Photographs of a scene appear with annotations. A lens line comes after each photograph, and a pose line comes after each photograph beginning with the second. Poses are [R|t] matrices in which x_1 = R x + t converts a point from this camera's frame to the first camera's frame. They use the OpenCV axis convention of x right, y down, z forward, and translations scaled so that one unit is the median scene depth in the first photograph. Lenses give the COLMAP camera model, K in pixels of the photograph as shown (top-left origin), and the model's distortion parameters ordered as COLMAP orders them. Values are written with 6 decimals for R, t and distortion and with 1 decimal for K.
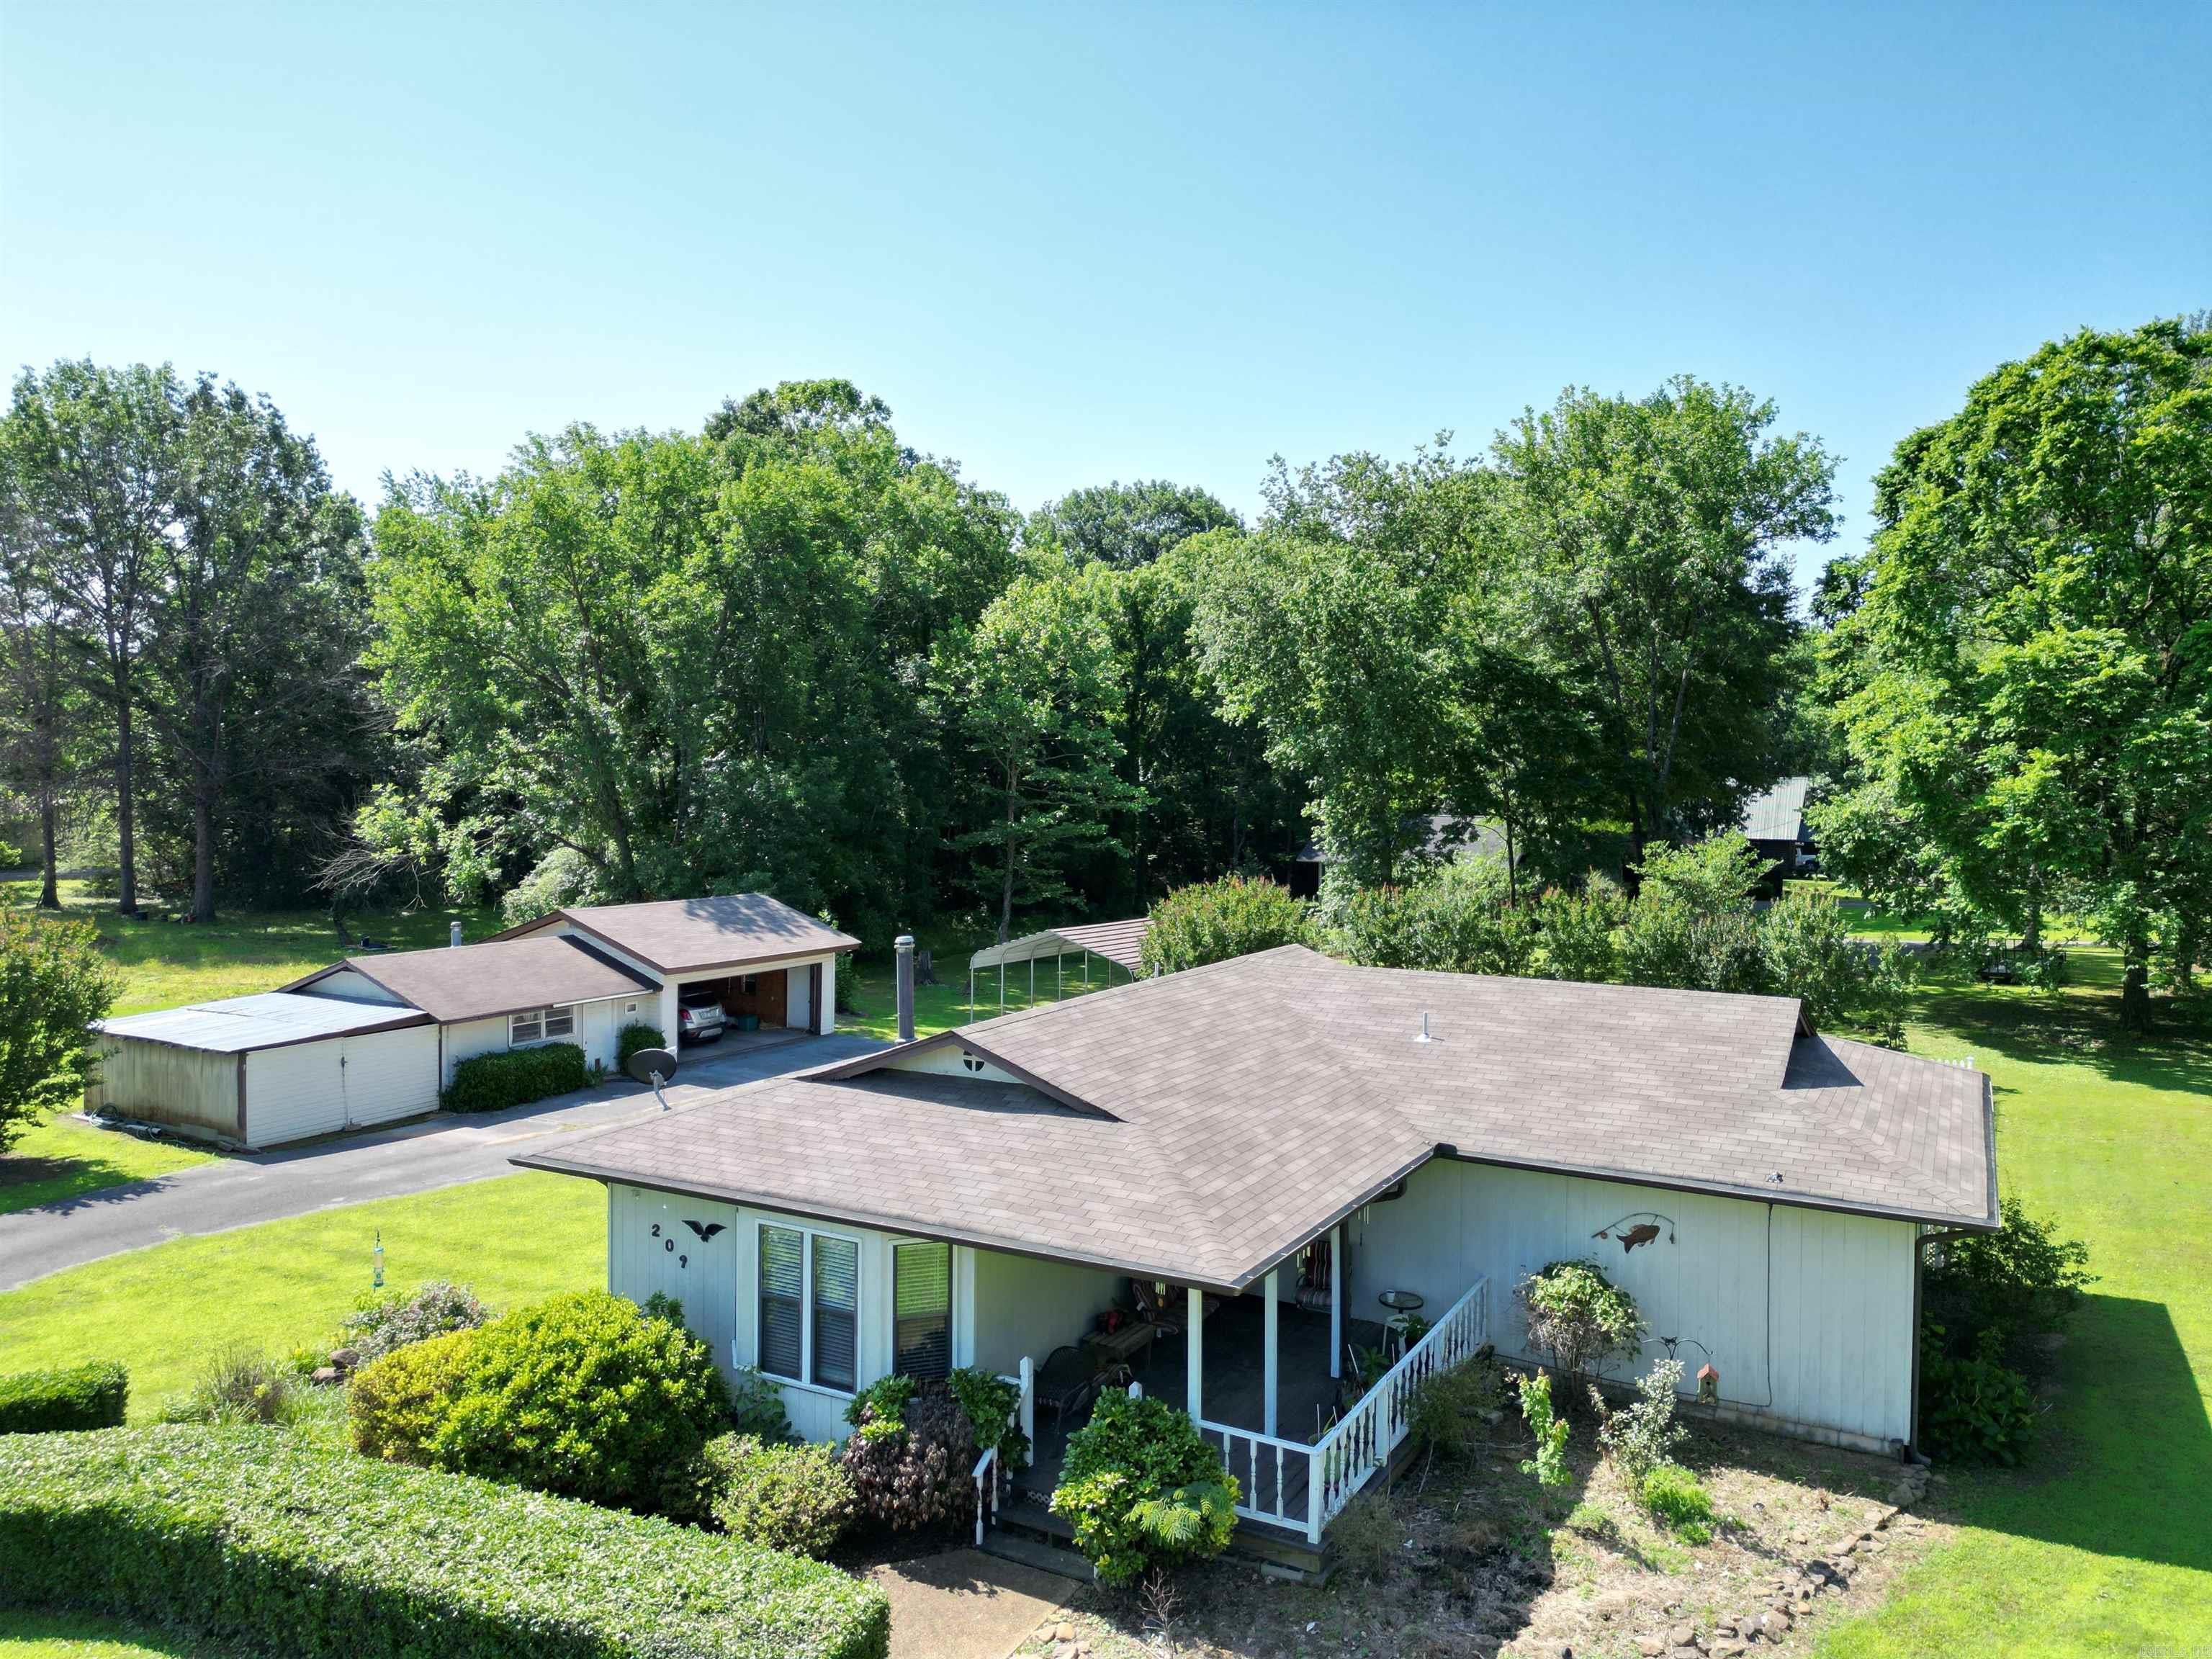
lens RADIAL K [[1538.4, 0, 1106.0], [0, 1538.4, 829.5], [0, 0, 1]] dist [0.074226, -0.083574]
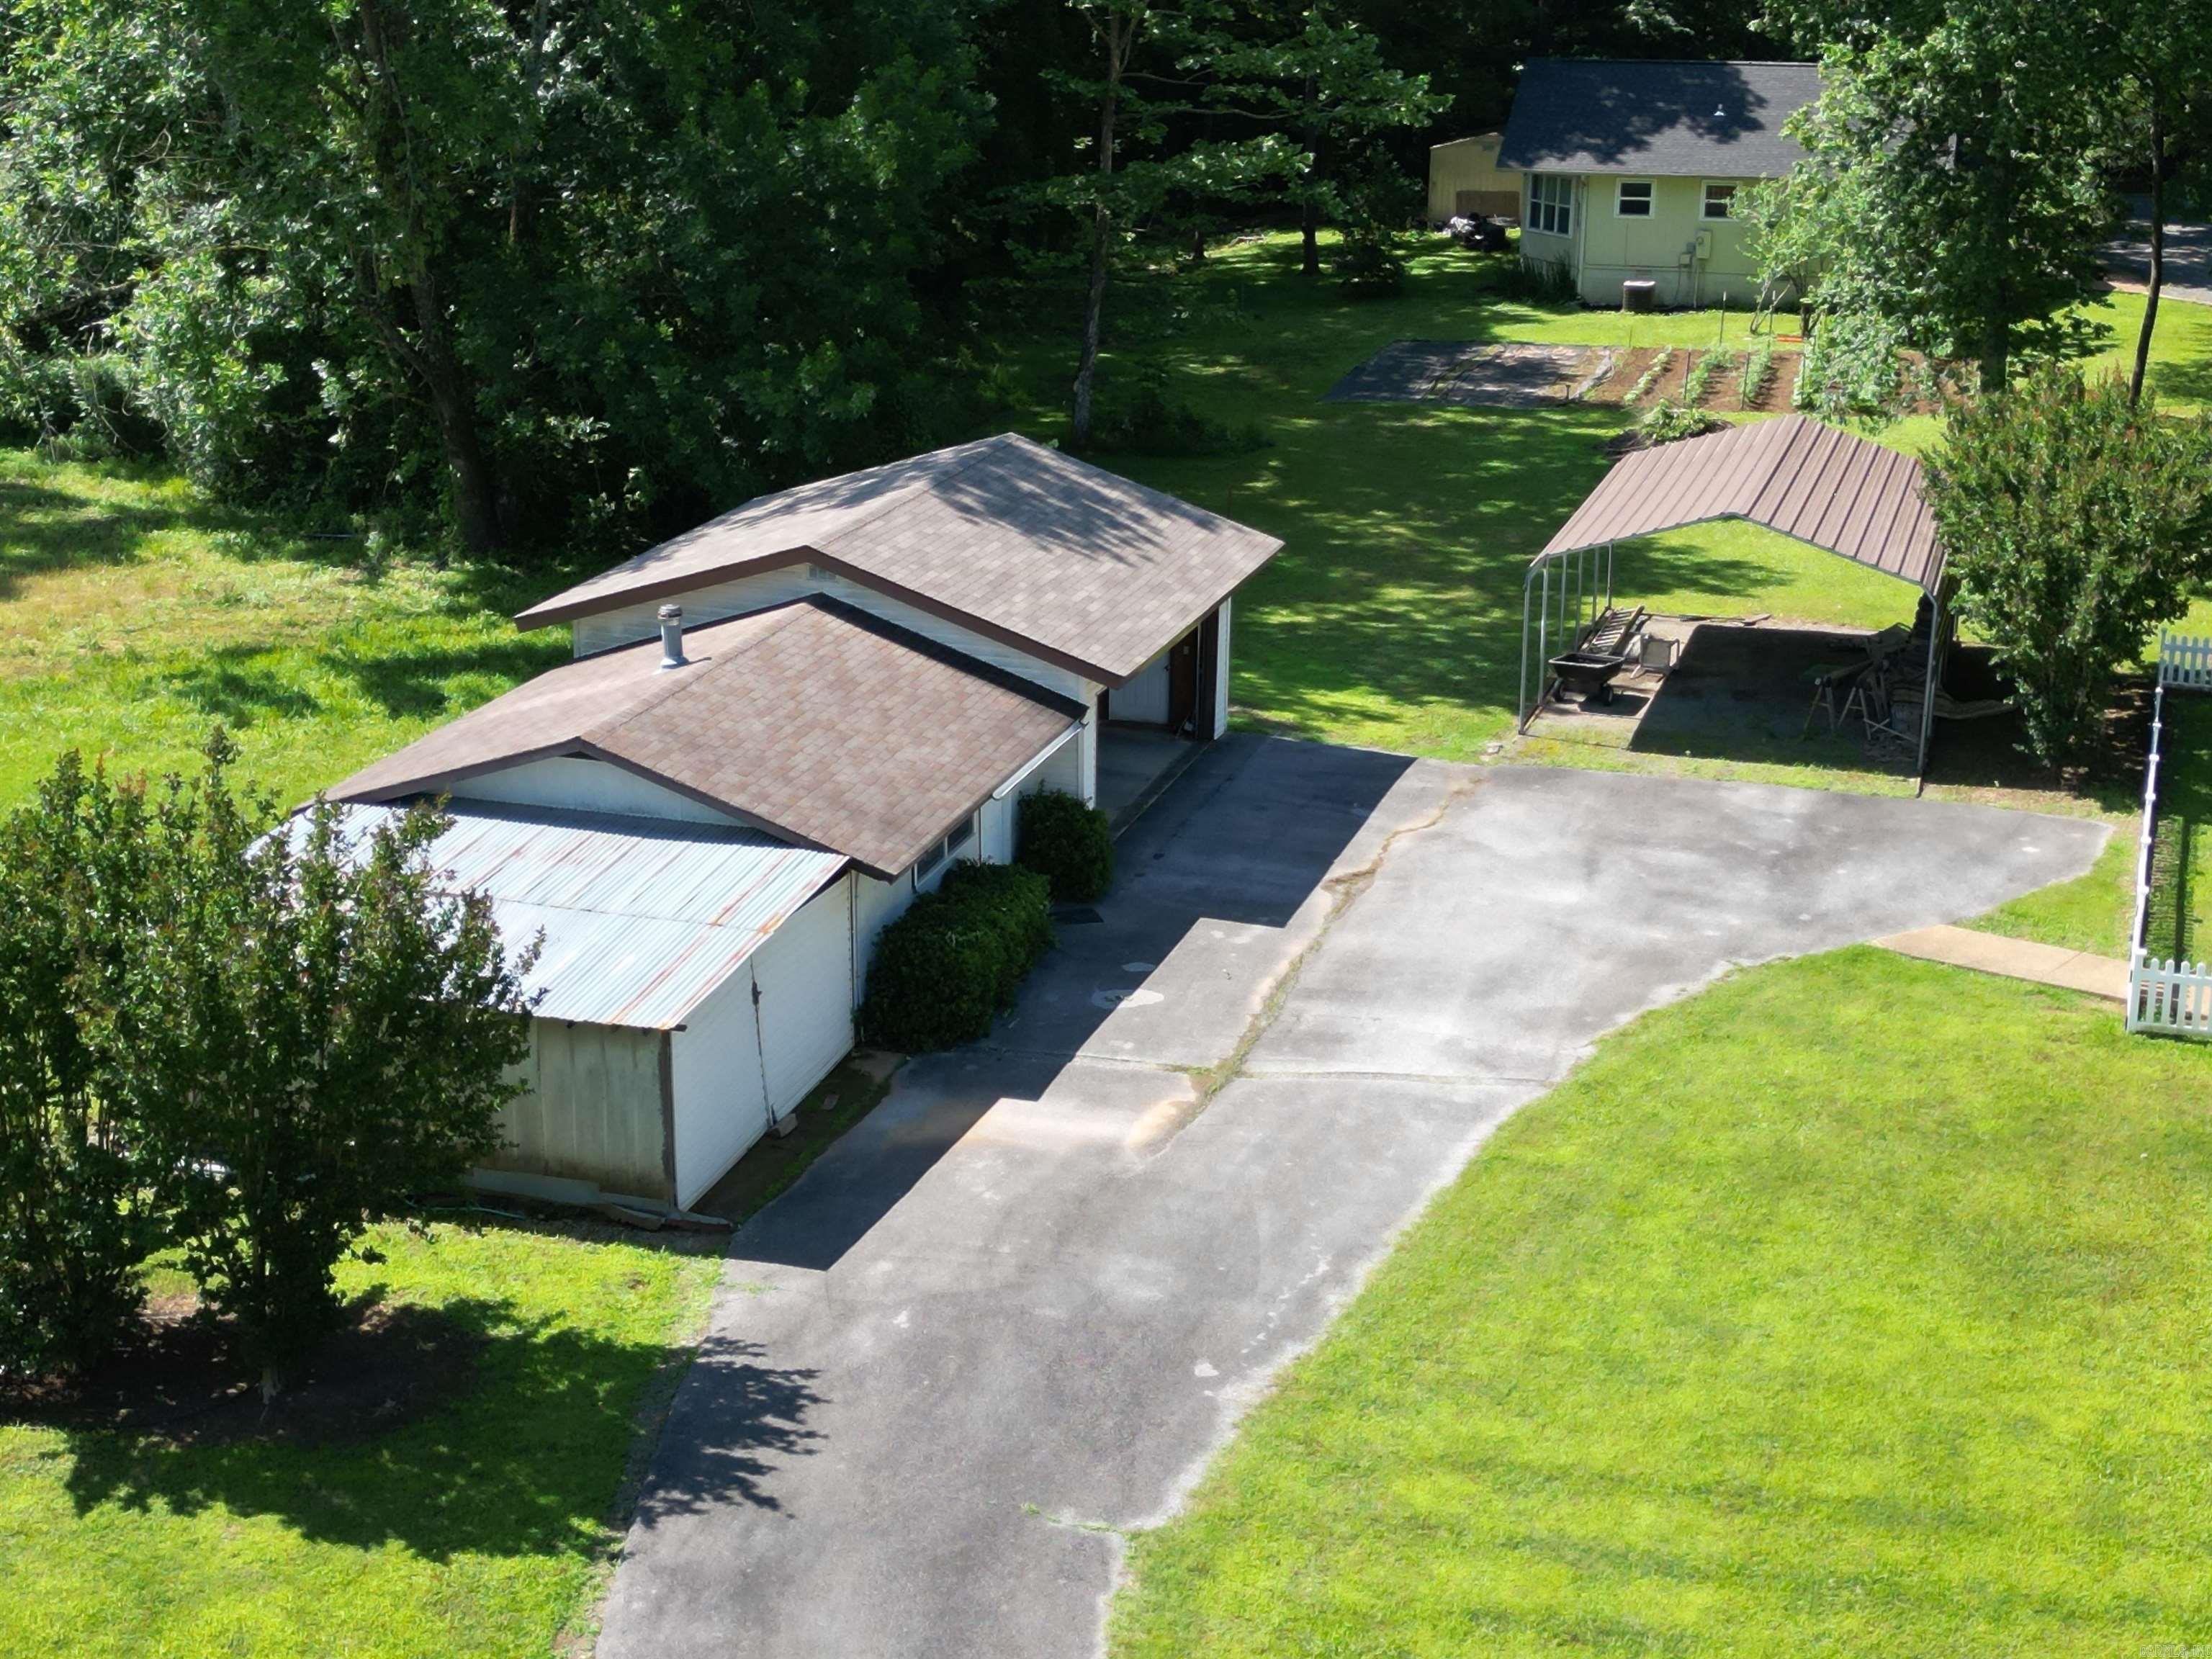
lens RADIAL K [[3233.1, 0, 1106.0], [0, 3233.1, 829.5], [0, 0, 1]] dist [0.170098, -1.633811]
pose [[0.969481, -0.078406, 0.232293, -0.773702], [0.009199, 0.958449, 0.285115, -0.210875], [-0.244996, -0.274277, 0.929919, 0.141358]]
